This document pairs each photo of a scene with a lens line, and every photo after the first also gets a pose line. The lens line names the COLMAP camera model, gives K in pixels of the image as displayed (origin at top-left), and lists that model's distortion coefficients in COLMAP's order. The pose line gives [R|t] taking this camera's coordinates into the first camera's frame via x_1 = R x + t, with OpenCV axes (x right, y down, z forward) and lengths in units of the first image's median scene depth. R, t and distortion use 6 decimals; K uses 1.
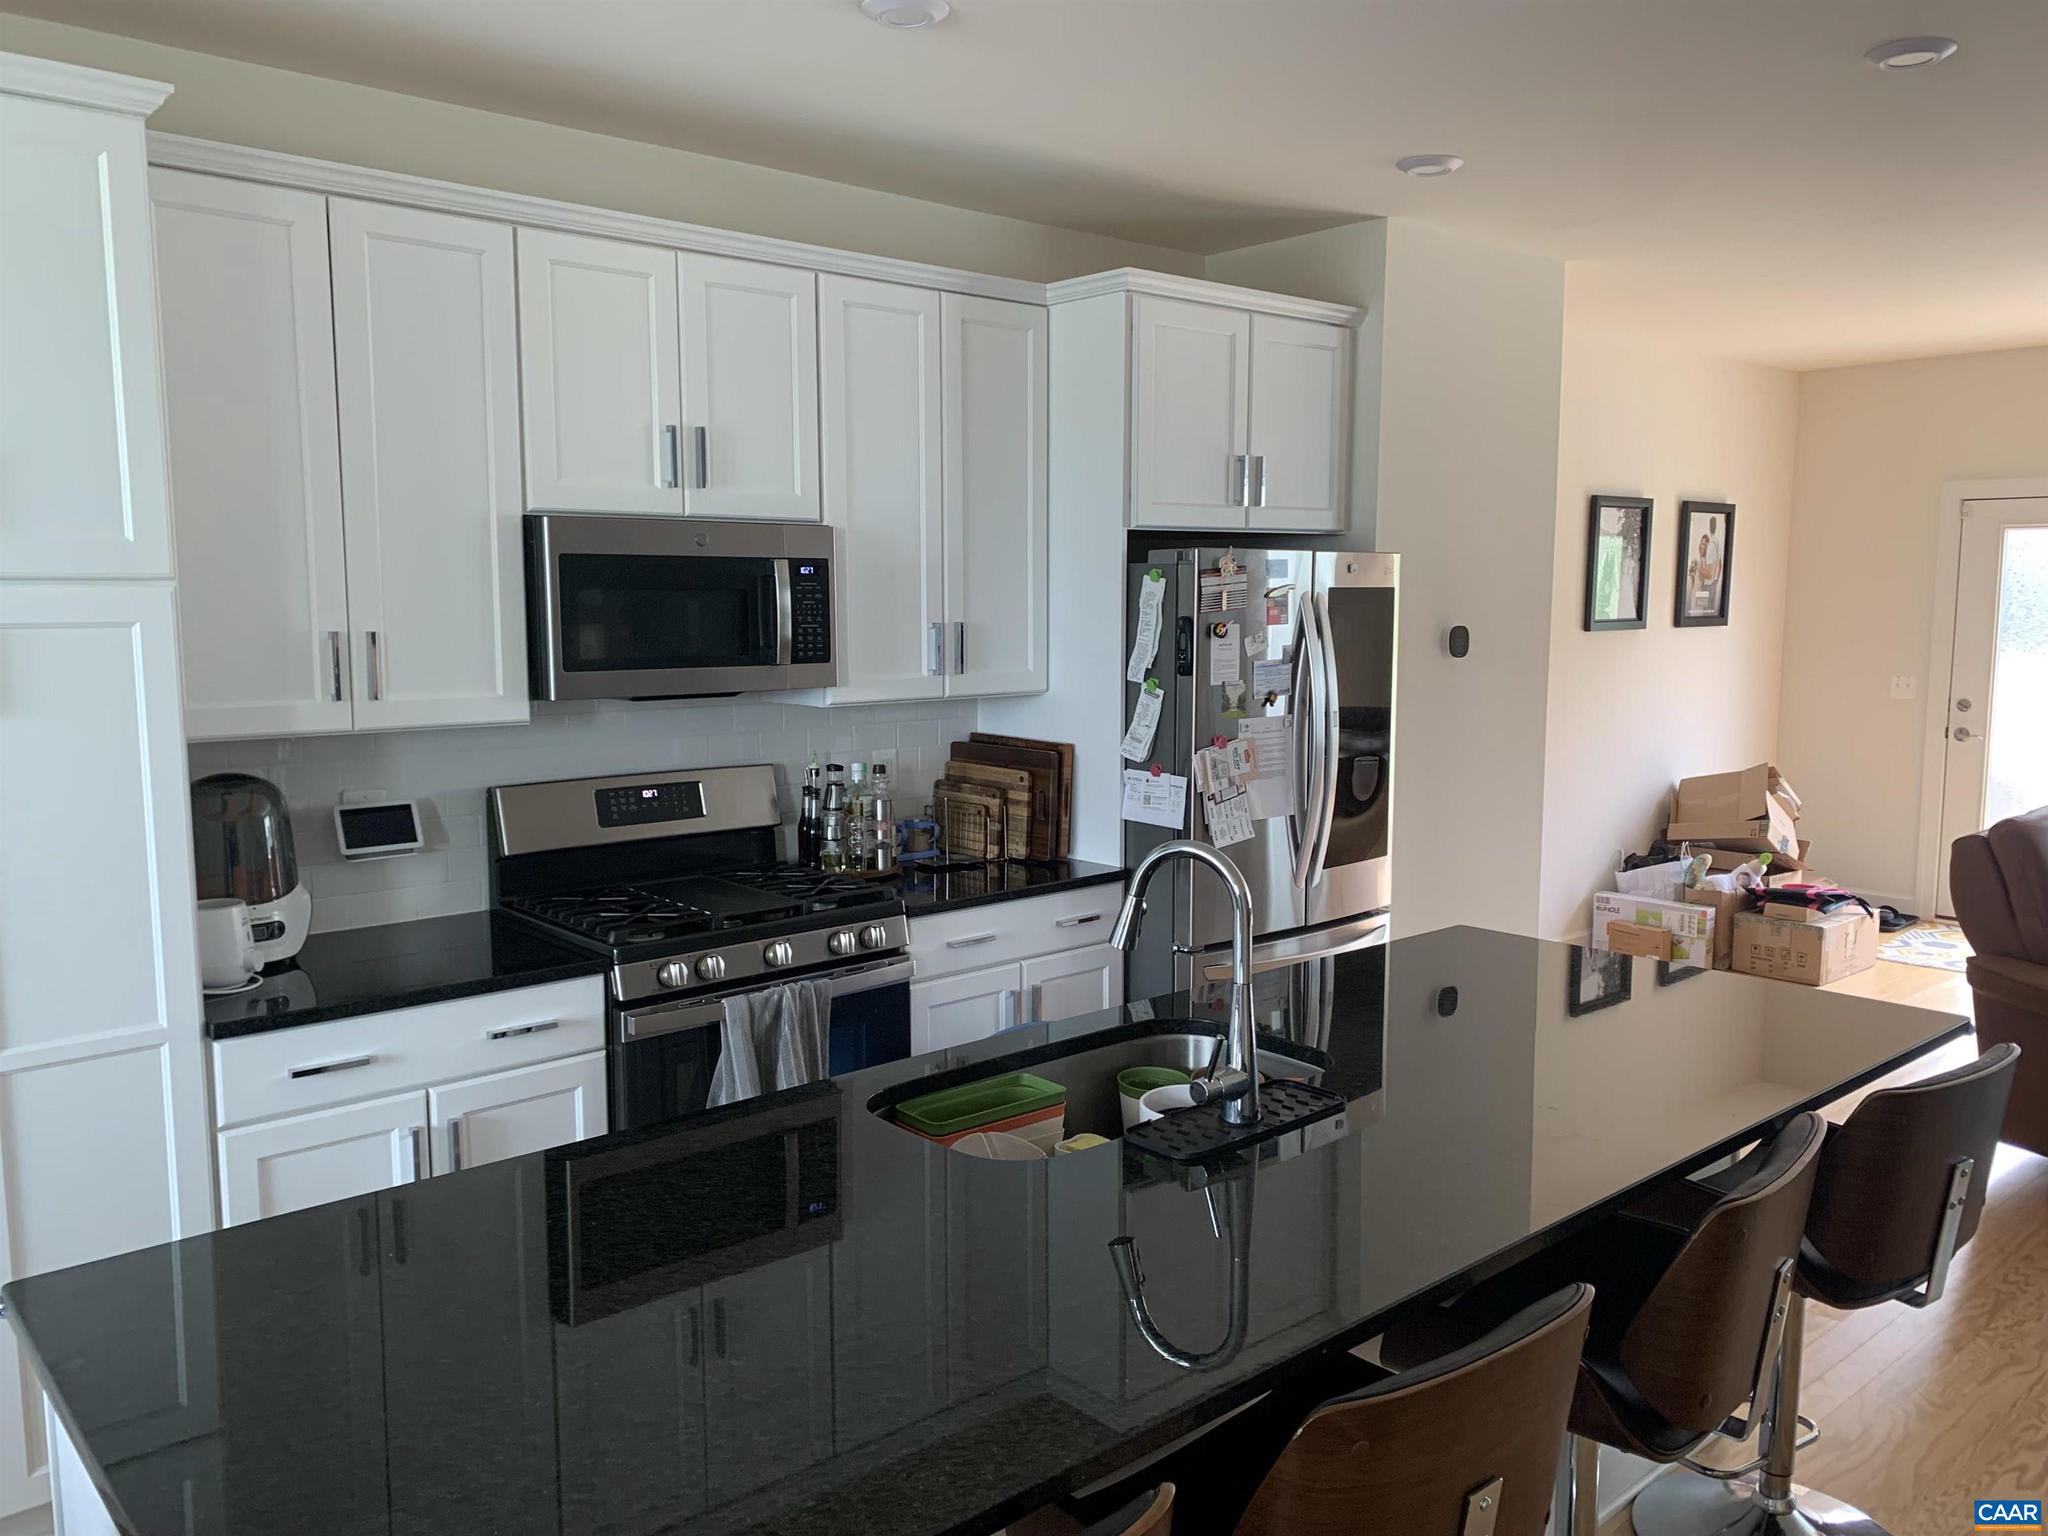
lens RADIAL K [[1540.6, 0, 1025.8], [0, 1540.6, 774.2], [0, 0, 1]] dist [0.006336, -0.028774]
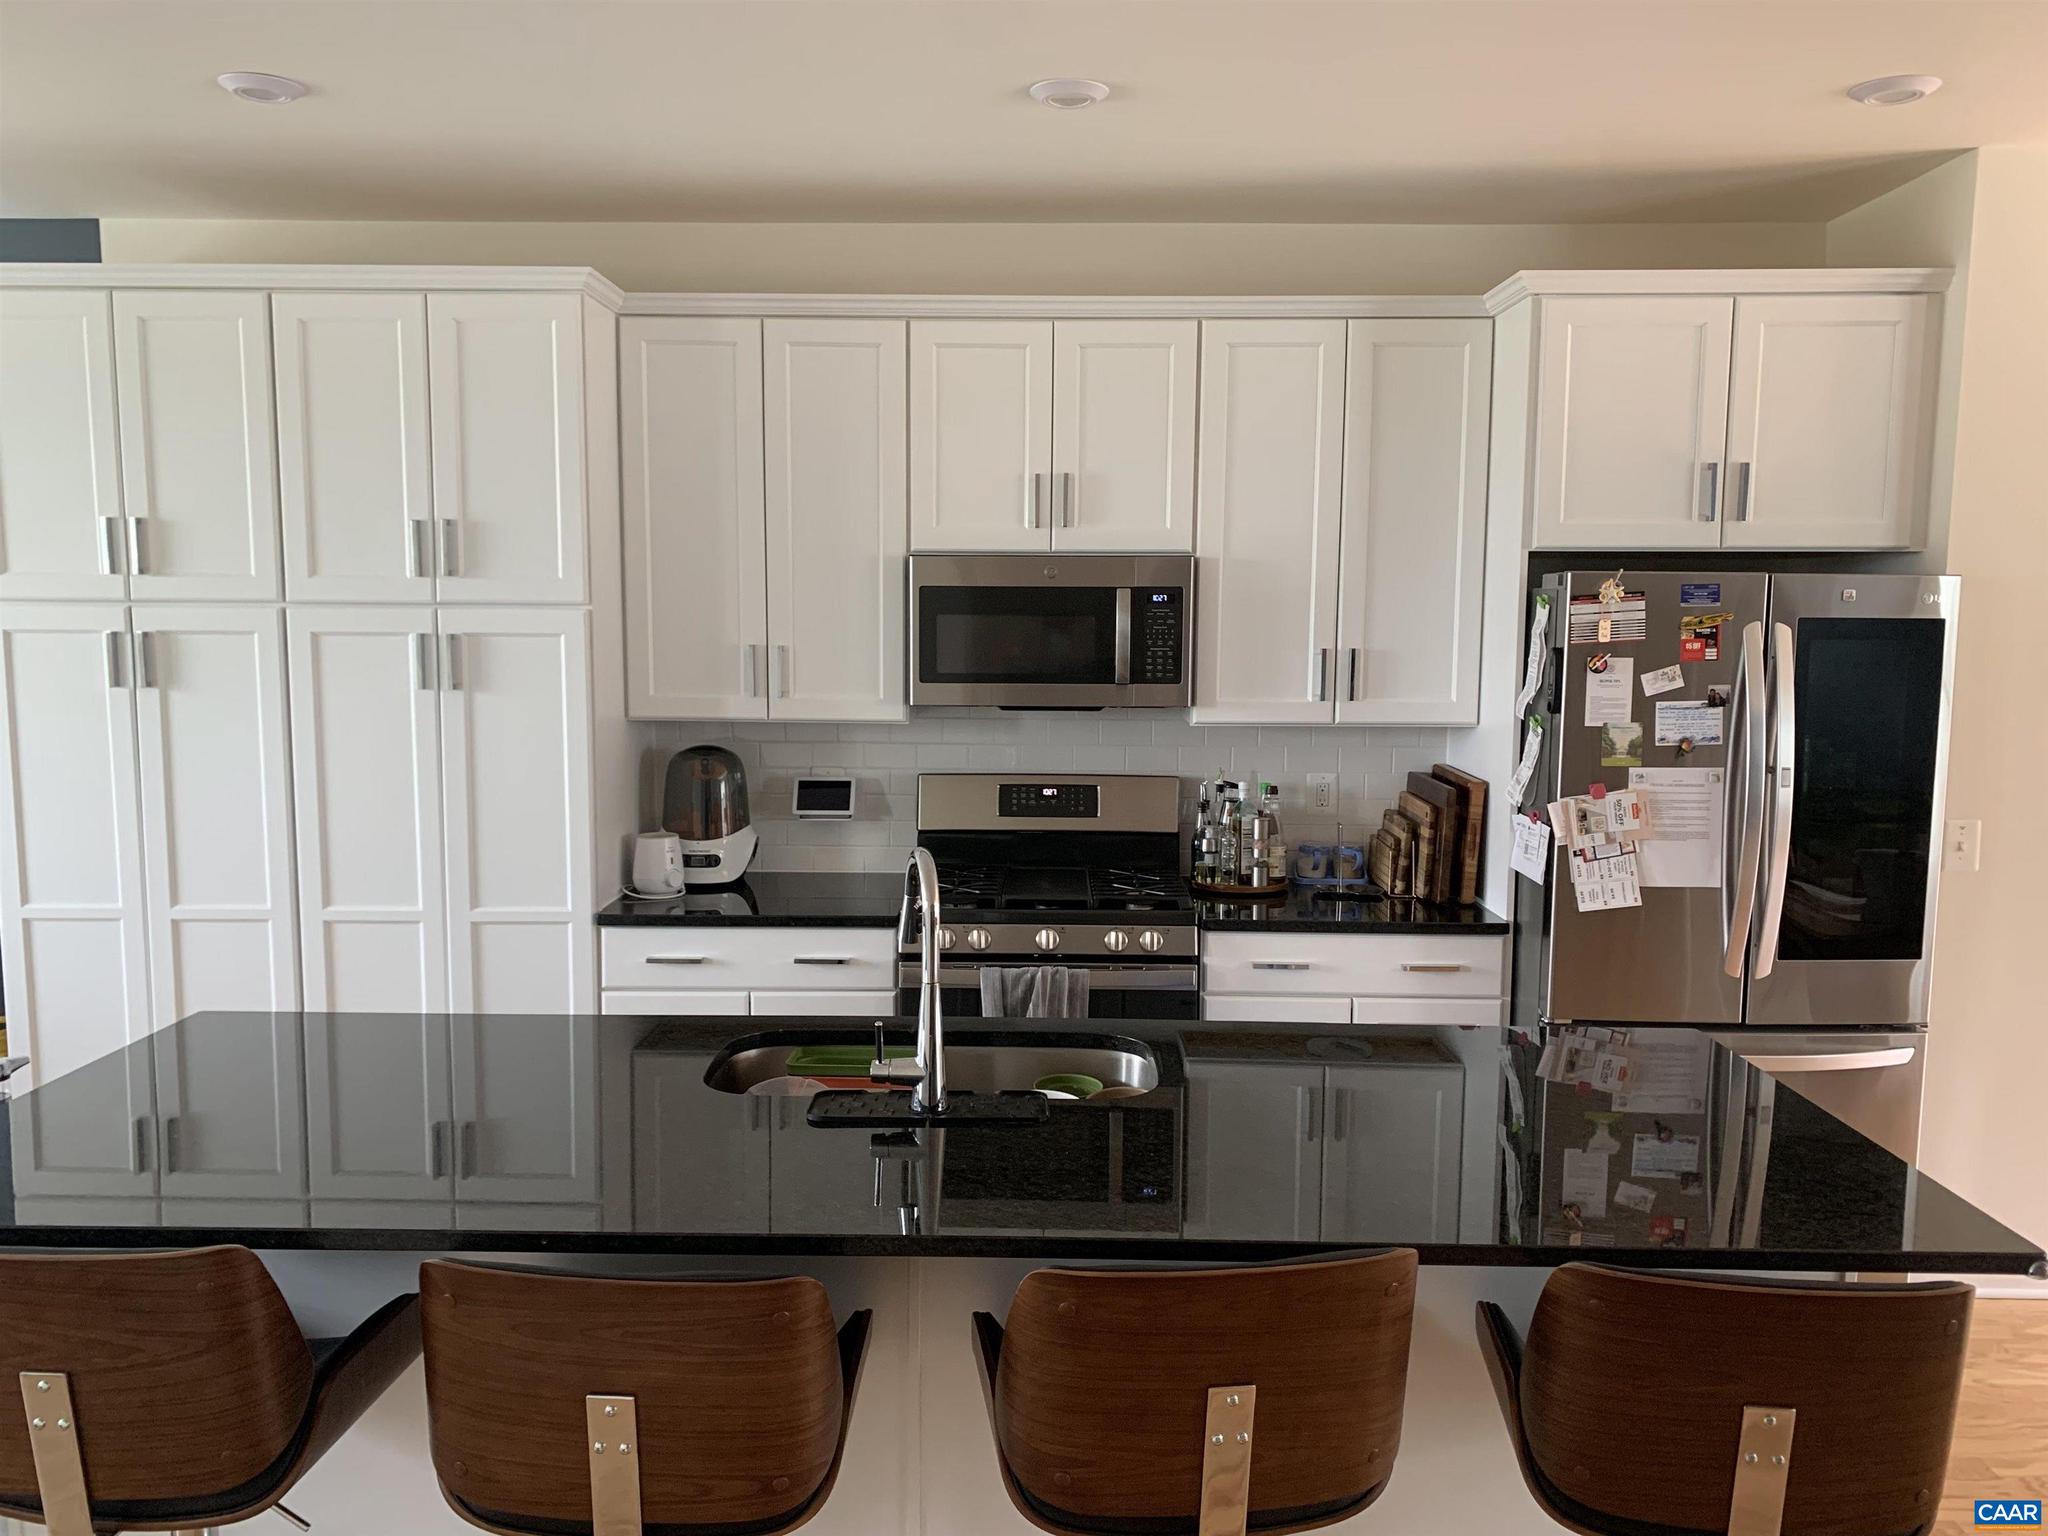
lens RADIAL K [[1540.6, 0, 1025.7], [0, 1540.6, 769.6], [0, 0, 1]] dist [0.006336, -0.028774]
pose [[0.739122, 0.073202, -0.669582, 0.494134], [-0.086766, 0.996142, 0.013125, -0.017229], [0.667960, 0.048396, 0.742622, 0.132676]]
